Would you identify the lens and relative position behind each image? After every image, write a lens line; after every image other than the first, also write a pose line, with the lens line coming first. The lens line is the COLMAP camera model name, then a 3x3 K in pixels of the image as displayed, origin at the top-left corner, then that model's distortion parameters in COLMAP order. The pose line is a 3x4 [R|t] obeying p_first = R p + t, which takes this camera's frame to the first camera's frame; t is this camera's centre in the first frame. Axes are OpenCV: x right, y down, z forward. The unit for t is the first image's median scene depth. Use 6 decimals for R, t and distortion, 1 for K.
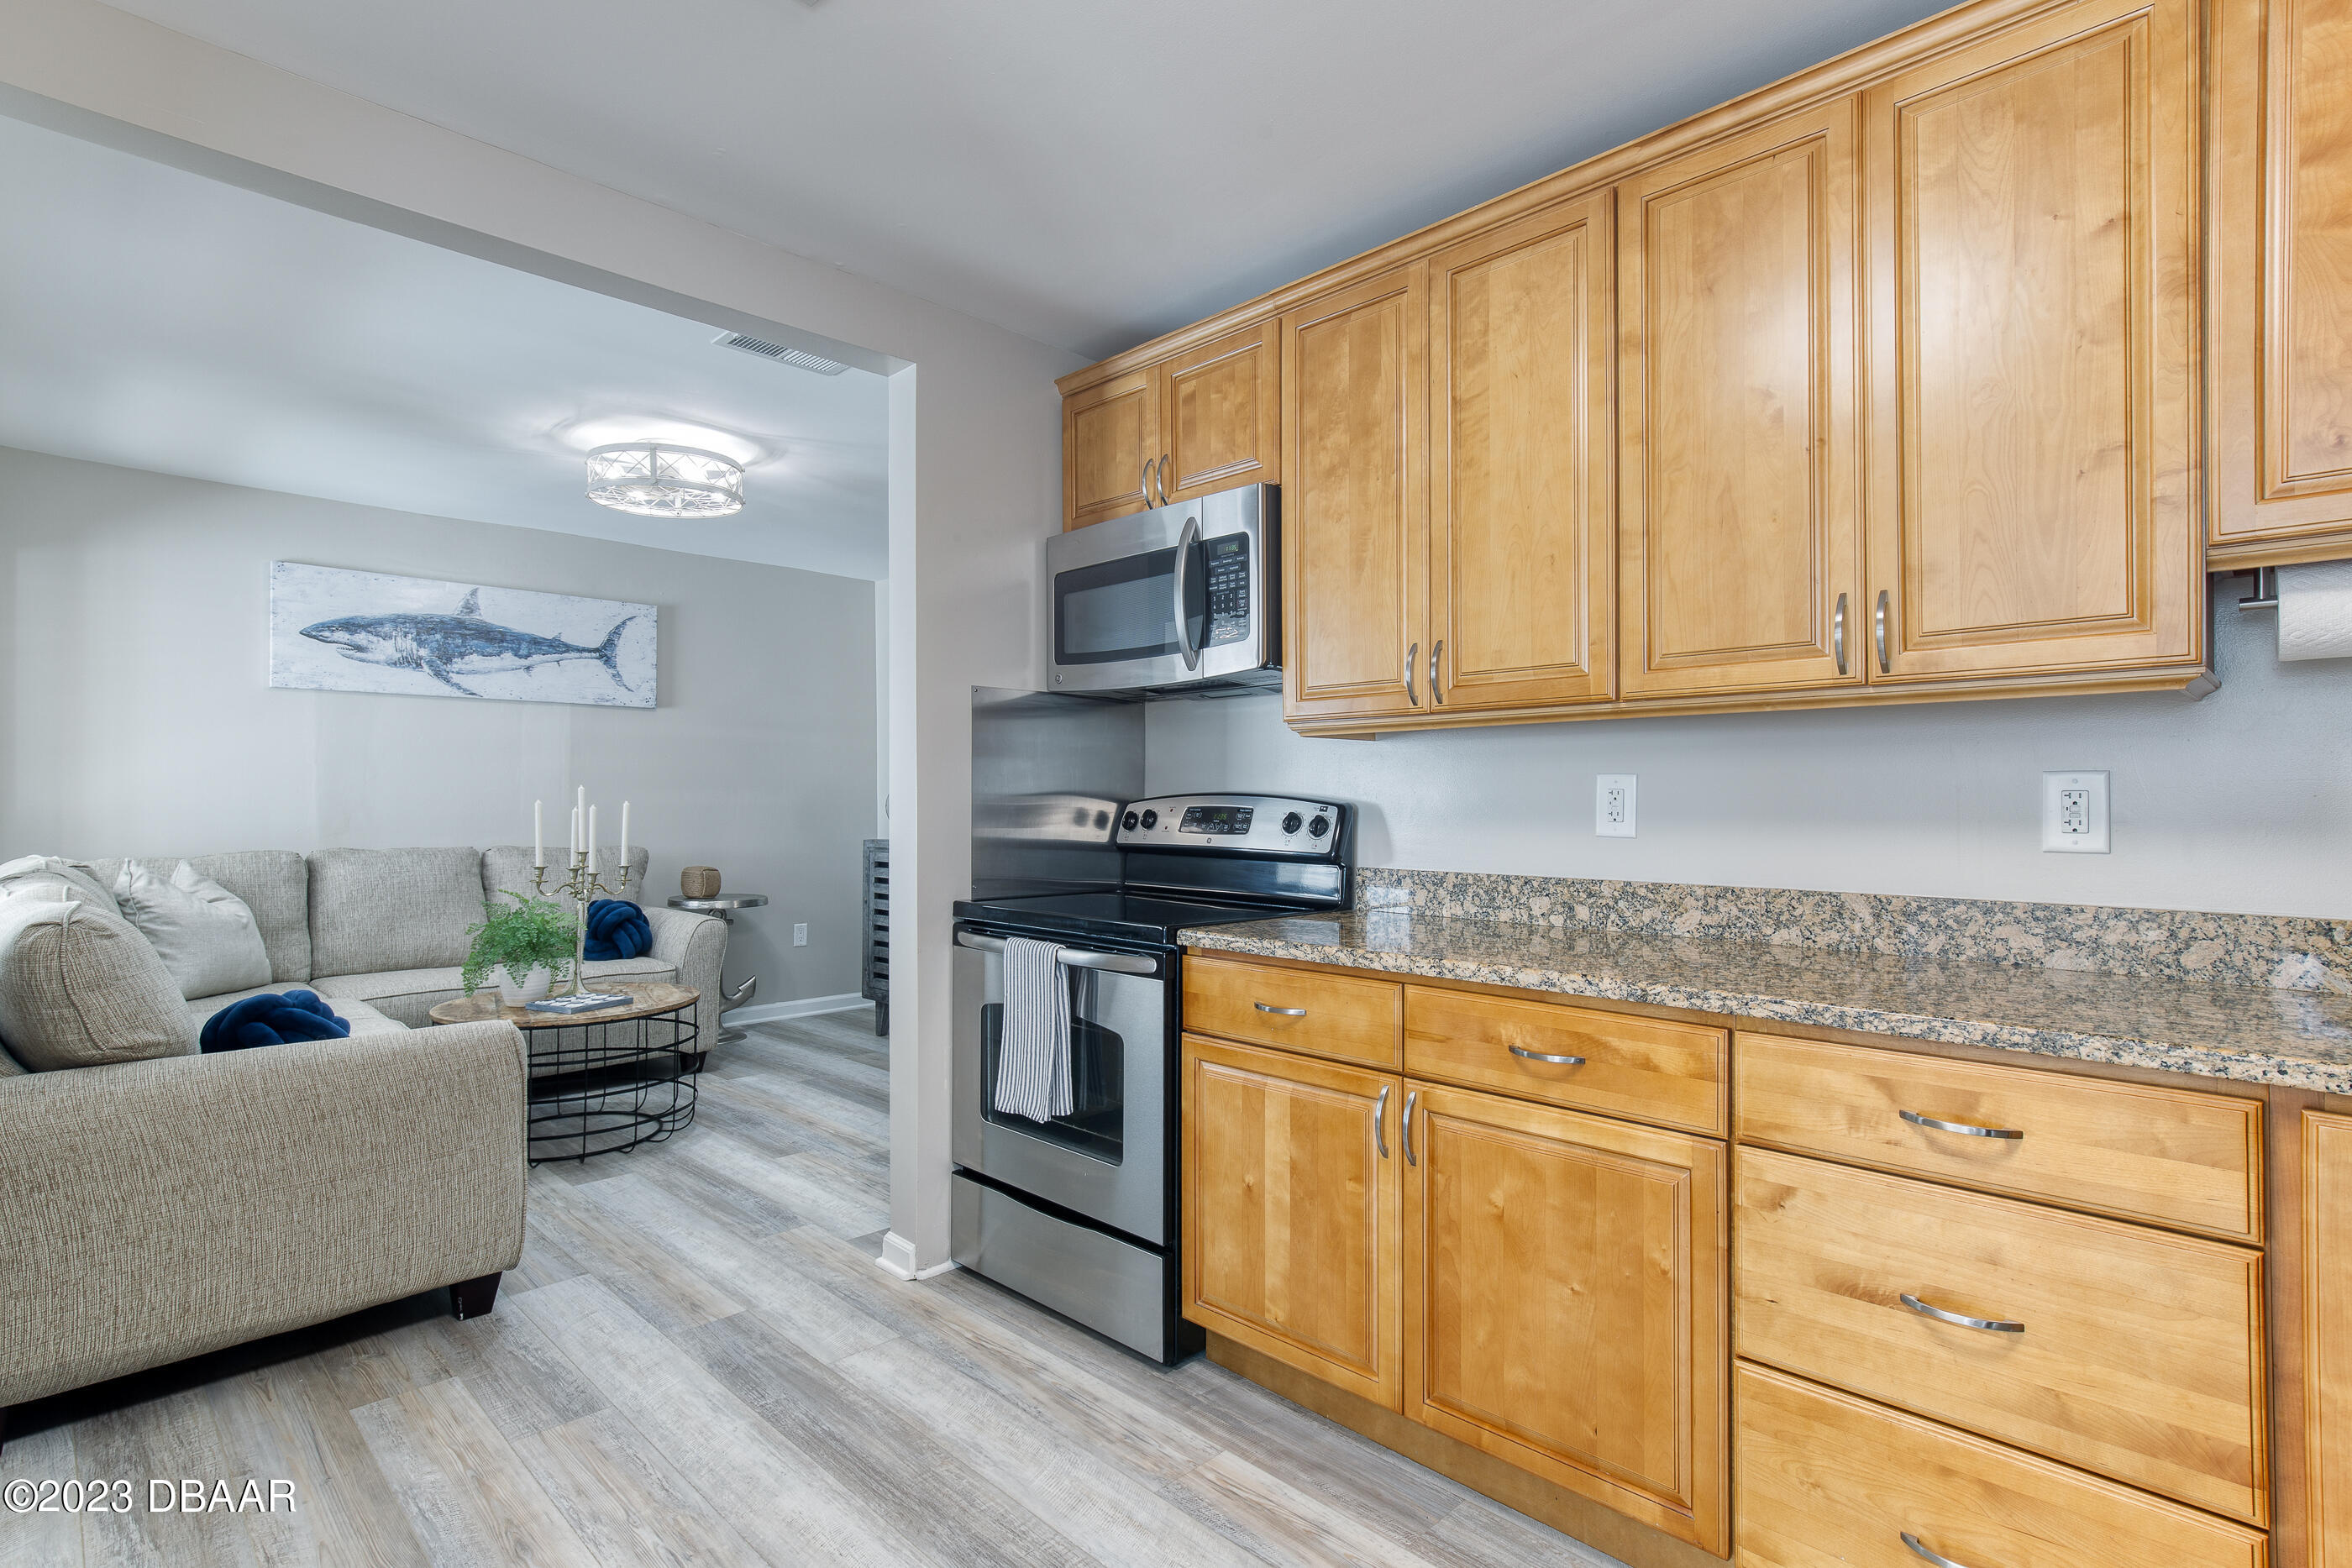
lens RADIAL K [[1121.2, 0, 1165.9], [0, 1121.2, 797.8], [0, 0, 1]] dist [-0.012961, 0.003637]
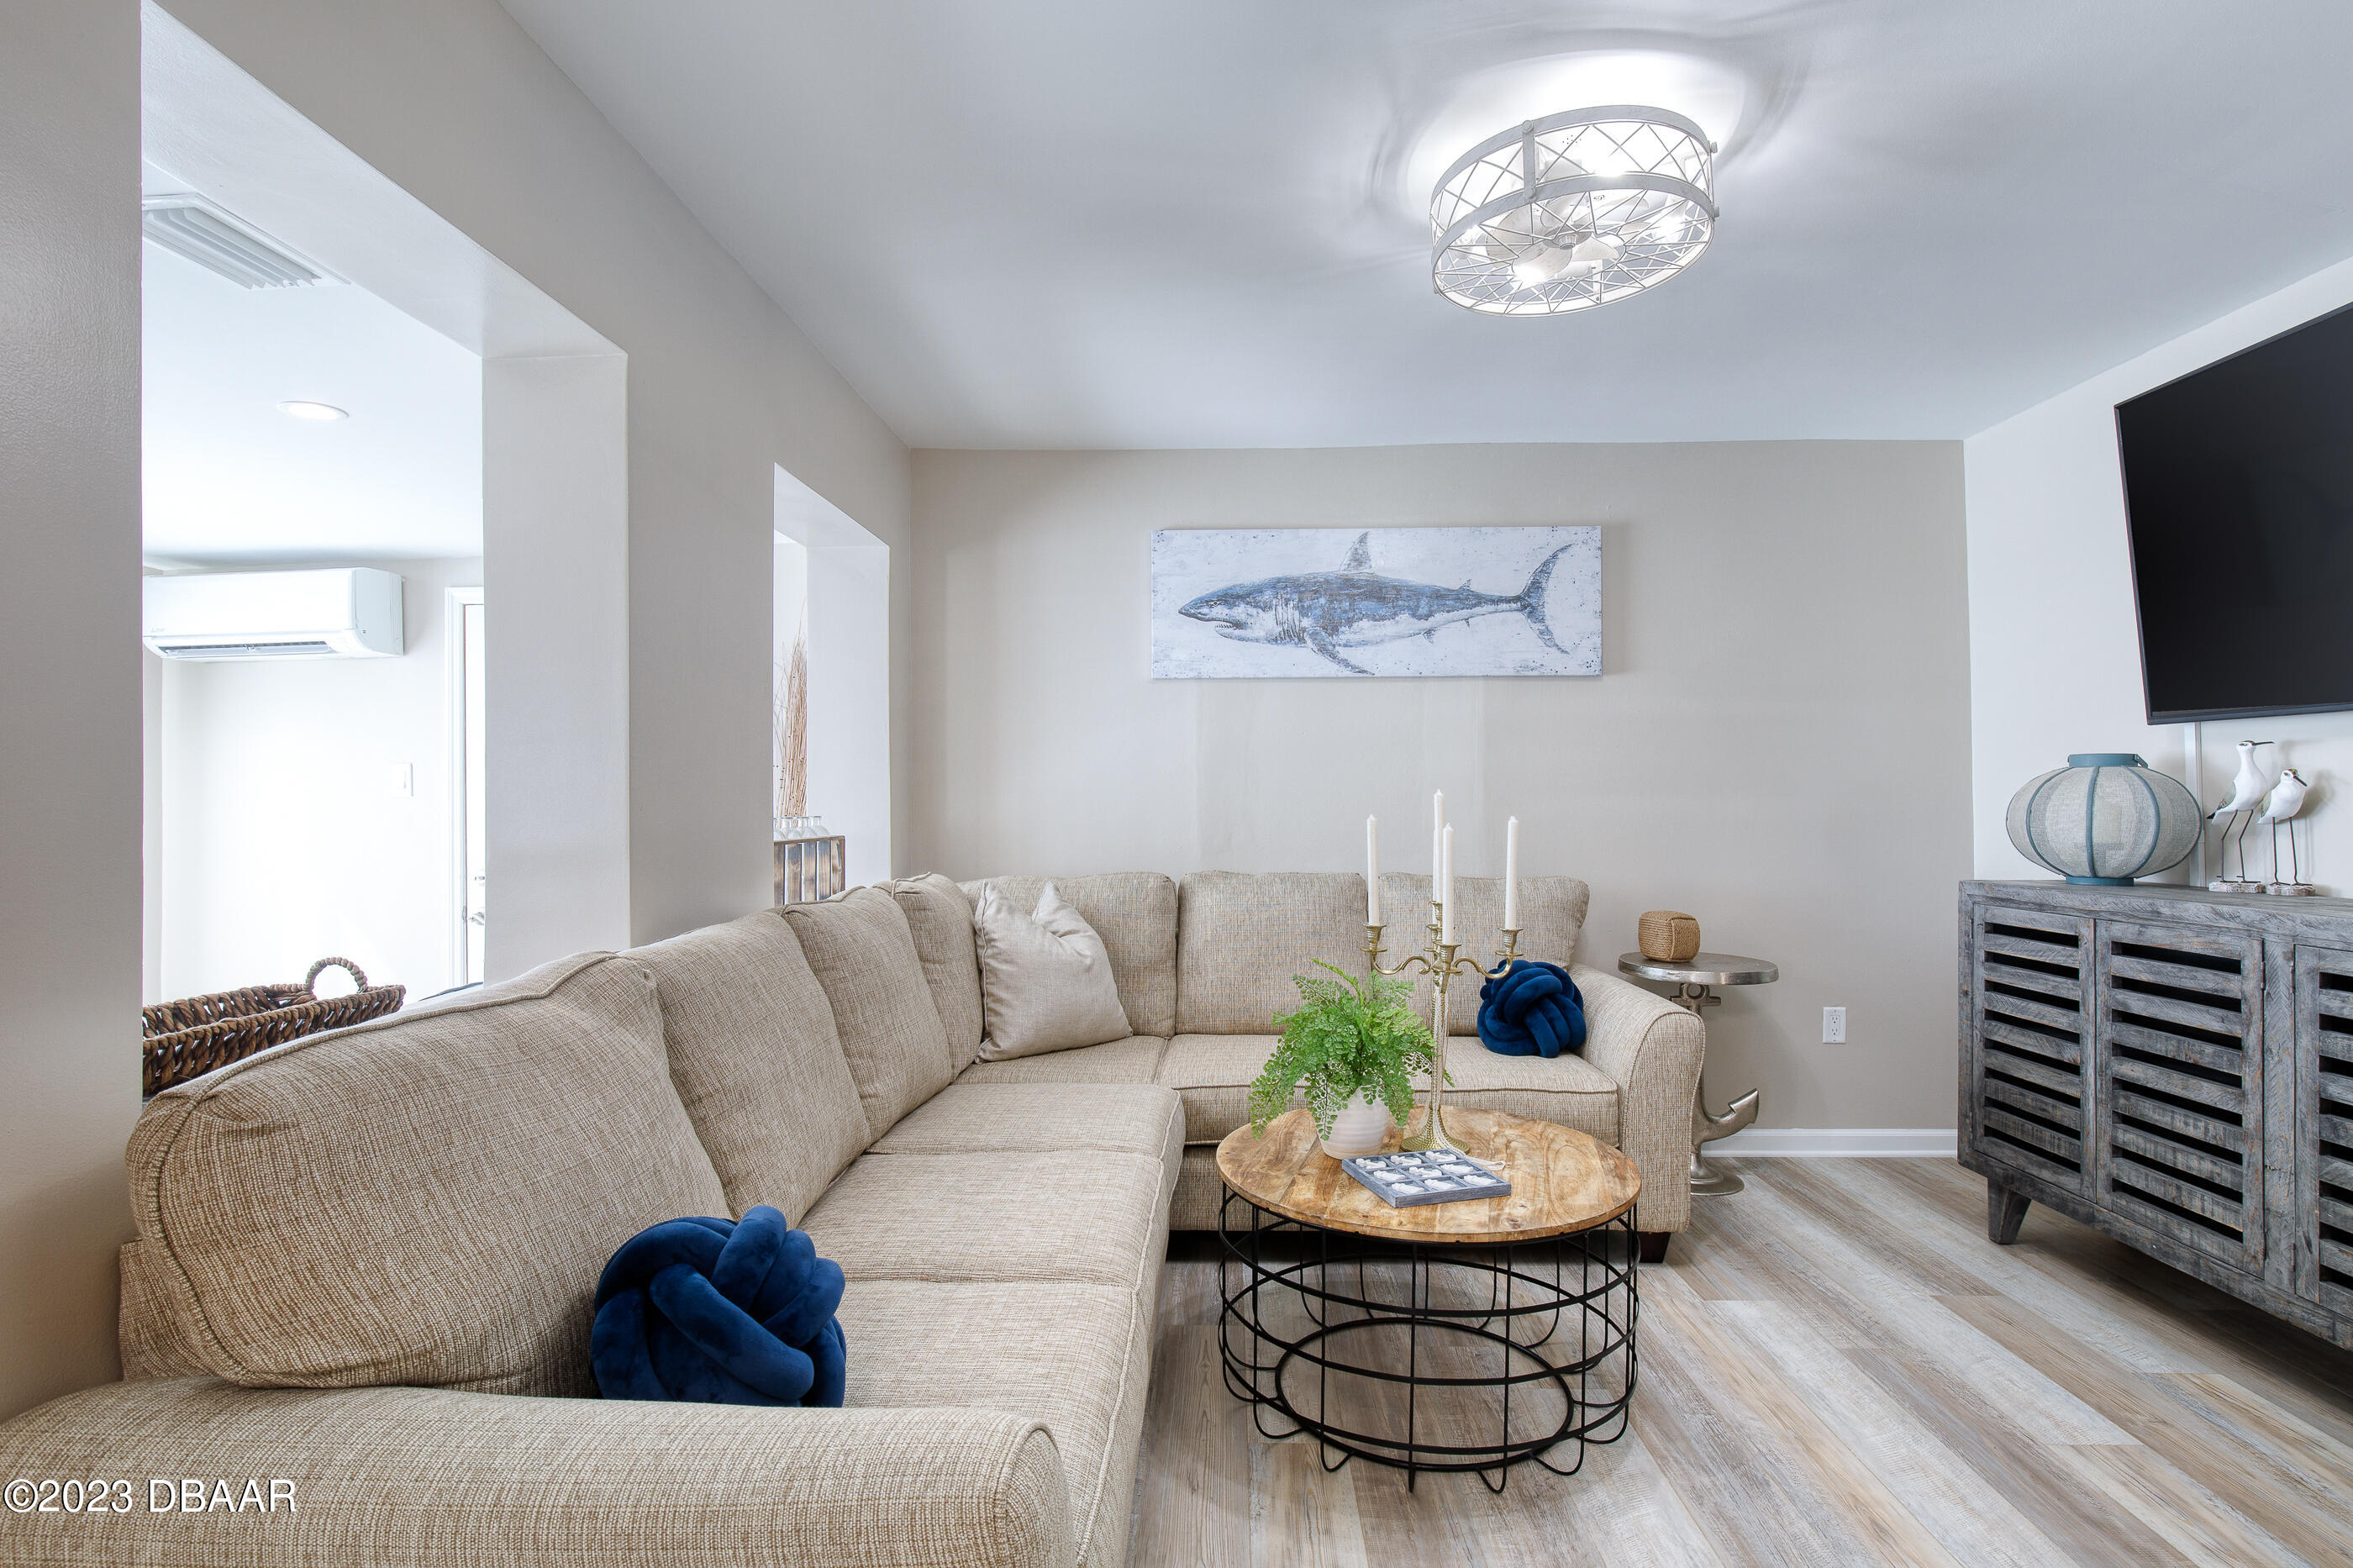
lens RADIAL K [[1121.7, 0, 1209.0], [0, 1121.7, 796.6], [0, 0, 1]] dist [-0.012961, 0.003637]
pose [[0.687051, -0.011100, -0.726524, -0.253683], [0.006907, 0.999938, -0.008745, -0.004420], [0.726576, 0.000990, 0.687085, 0.723327]]
